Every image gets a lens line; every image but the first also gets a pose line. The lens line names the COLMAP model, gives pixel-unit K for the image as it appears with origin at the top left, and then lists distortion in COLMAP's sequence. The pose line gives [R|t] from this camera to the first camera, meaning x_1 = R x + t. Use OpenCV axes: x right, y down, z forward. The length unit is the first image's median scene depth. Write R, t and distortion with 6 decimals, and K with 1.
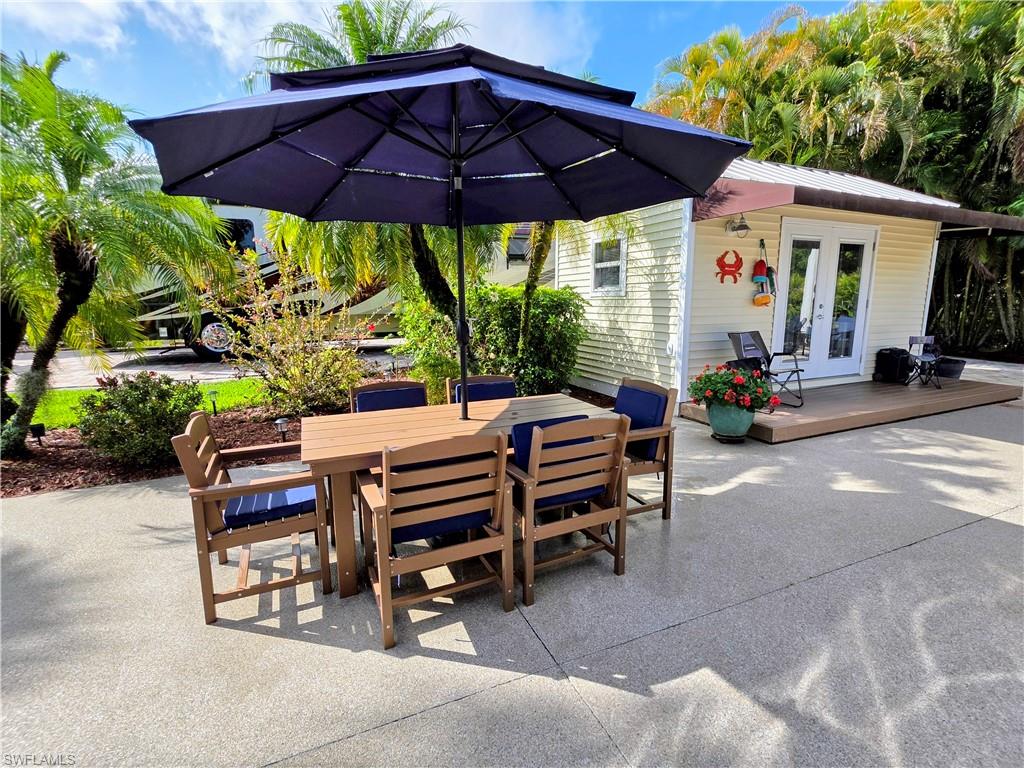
lens RADIAL K [[474.6, 0, 516.0], [0, 474.6, 379.7], [0, 0, 1]] dist [0.000387, 0.000707]
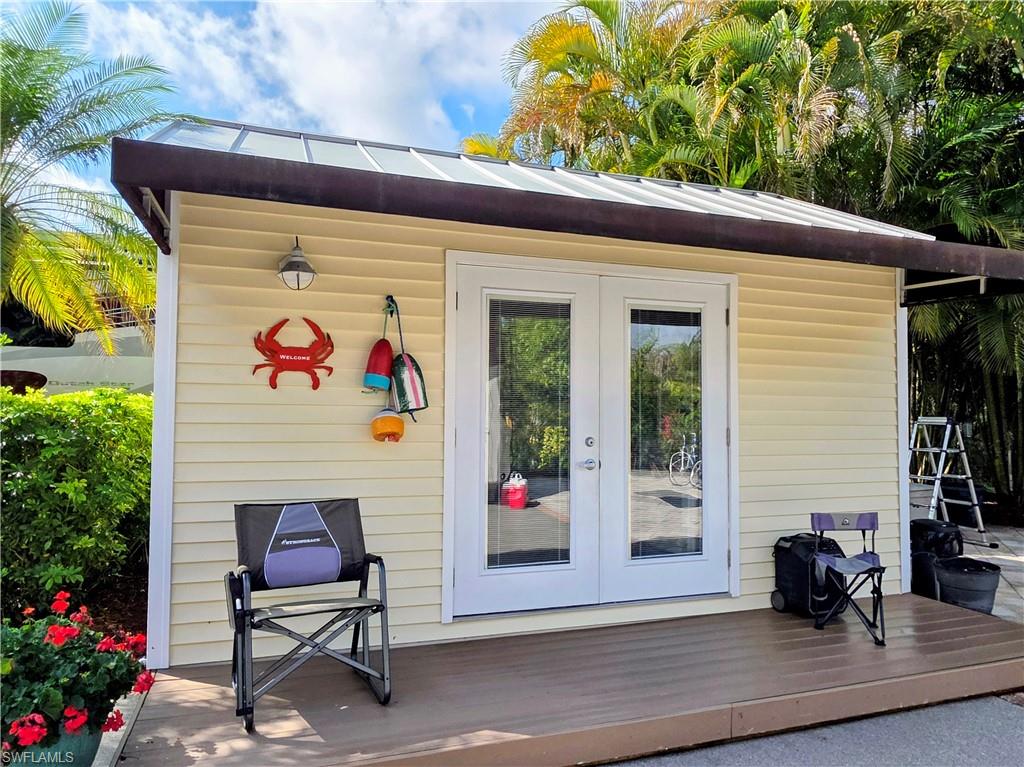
lens RADIAL K [[695.1, 0, 512.0], [0, 695.1, 383.5], [0, 0, 1]] dist [-0.000148, -0.001545]
pose [[0.995911, 0.007969, -0.089984, 0.607175], [-0.026629, 0.977739, -0.208131, -0.066610], [0.086322, 0.209676, 0.973953, 0.325747]]
